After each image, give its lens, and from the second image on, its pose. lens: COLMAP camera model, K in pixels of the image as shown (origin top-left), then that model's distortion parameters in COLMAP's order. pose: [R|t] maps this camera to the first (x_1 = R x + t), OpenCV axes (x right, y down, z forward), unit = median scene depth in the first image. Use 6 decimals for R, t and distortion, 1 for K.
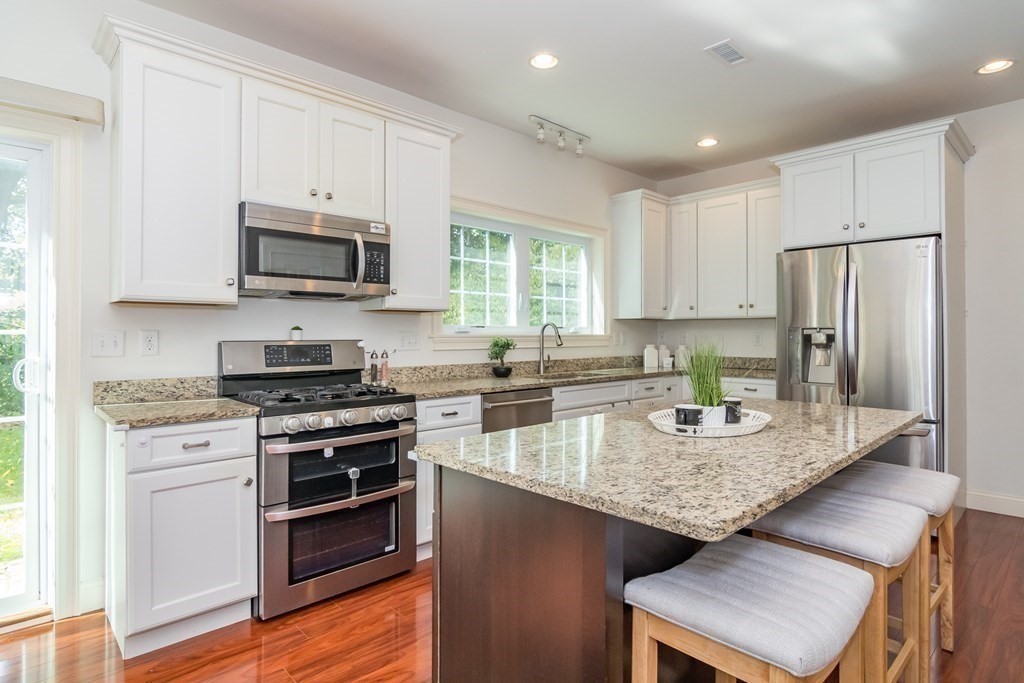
lens RADIAL K [[542.4, 0, 516.6], [0, 542.4, 326.1], [0, 0, 1]] dist [-0.000287, -0.000186]
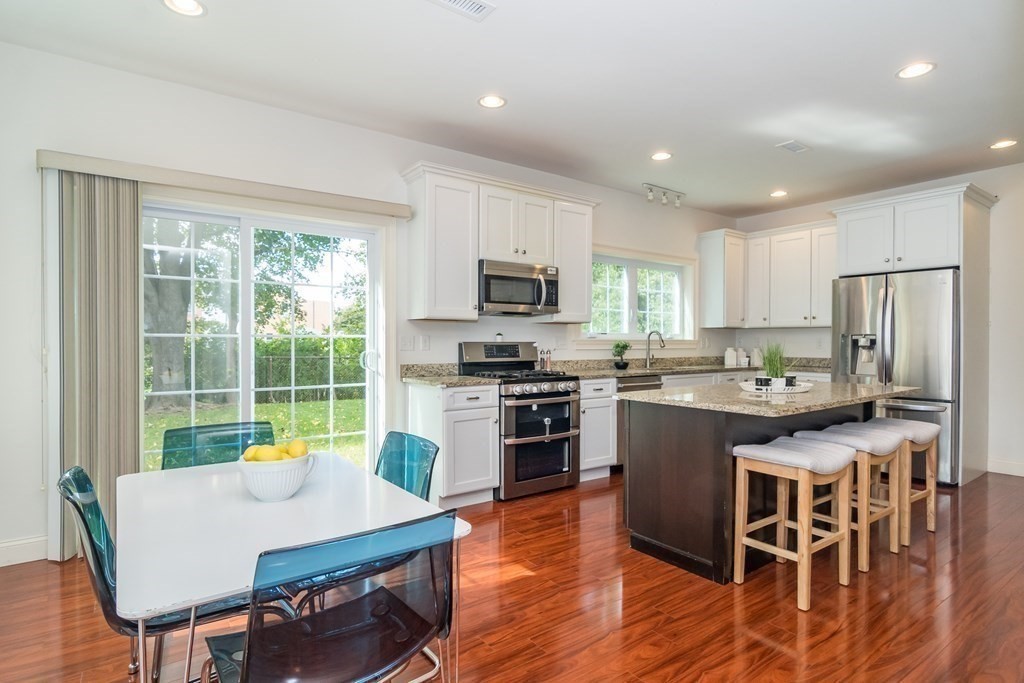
lens RADIAL K [[490.1, 0, 512.0], [0, 490.1, 341.5], [0, 0, 1]] dist [0.000522, 0.000068]
pose [[0.986845, 0.003071, -0.161641, -0.137013], [-0.000558, 0.999878, 0.015587, 0.002519], [0.161670, -0.015292, 0.986726, -0.416281]]
